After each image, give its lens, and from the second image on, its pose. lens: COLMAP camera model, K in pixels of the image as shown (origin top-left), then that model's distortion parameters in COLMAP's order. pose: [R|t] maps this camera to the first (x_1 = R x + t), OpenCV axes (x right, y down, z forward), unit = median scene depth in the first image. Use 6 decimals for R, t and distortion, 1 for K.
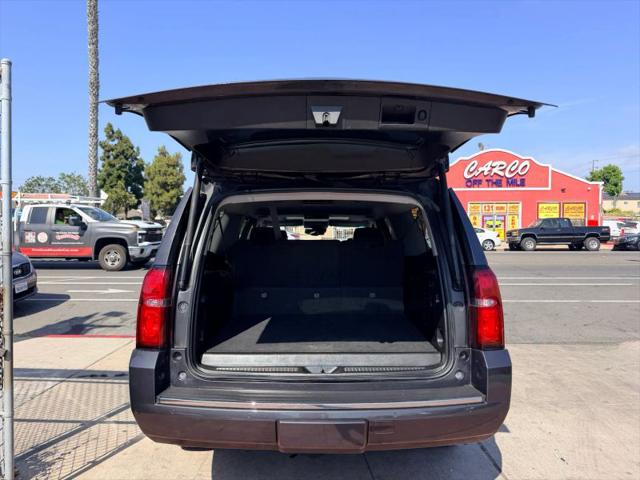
lens RADIAL K [[456.5, 0, 320.0], [0, 456.5, 240.0], [0, 0, 1]] dist [0.001100, -0.006480]
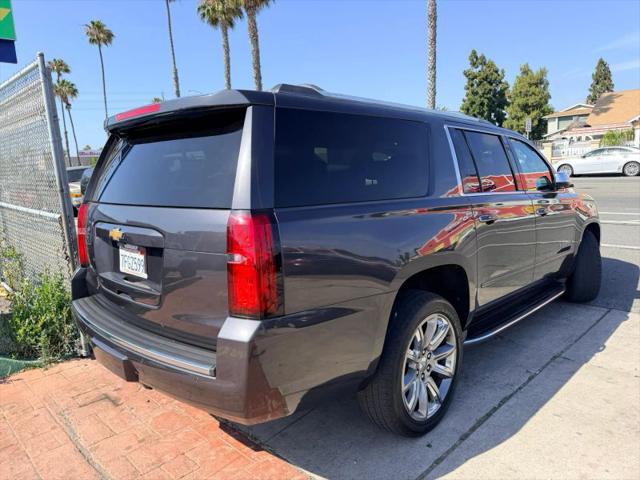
lens RADIAL K [[453.2, 0, 320.0], [0, 453.2, 240.0], [0, 0, 1]] dist [0.000717, -0.002293]
pose [[0.707767, 0.078955, -0.702020, 0.072743], [0.033843, 0.988804, 0.145329, 0.000037], [0.705635, -0.126618, 0.697171, 0.041847]]
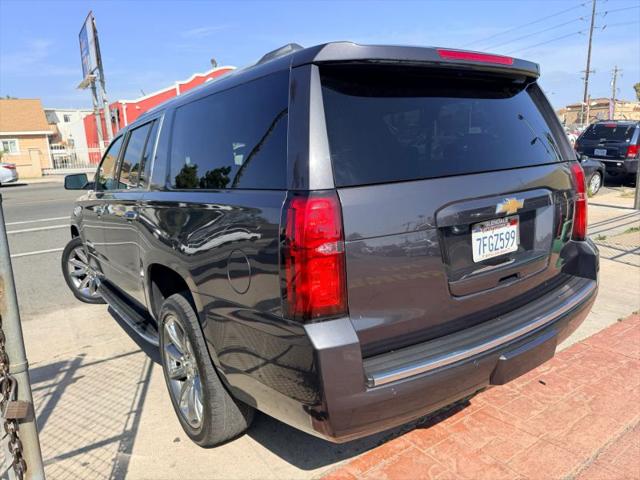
lens RADIAL K [[453.2, 0, 320.0], [0, 453.2, 240.0], [0, 0, 1]] dist [0.000717, -0.002293]
pose [[0.826905, -0.154196, 0.540788, -0.051349], [0.061332, 0.980664, 0.185839, 0.000517], [-0.558987, -0.120503, 0.820374, 0.034880]]
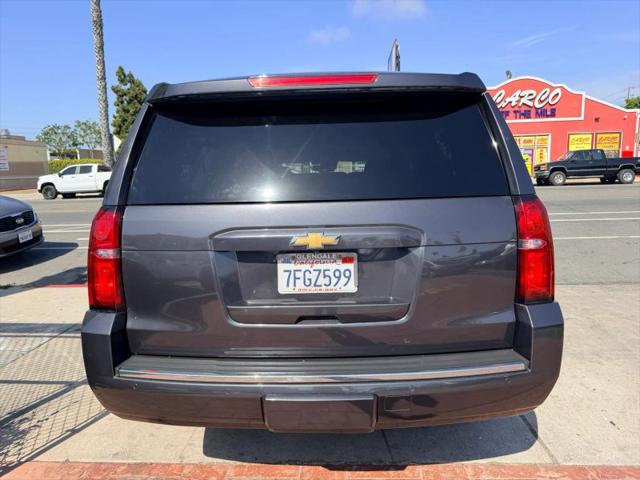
lens RADIAL K [[456.5, 0, 320.0], [0, 456.5, 240.0], [0, 0, 1]] dist [0.001100, -0.006480]
pose [[0.998632, -0.023086, -0.046922, 0.003247], [0.028849, 0.991596, 0.126118, 0.001776], [0.043616, -0.127299, 0.990905, 0.016519]]
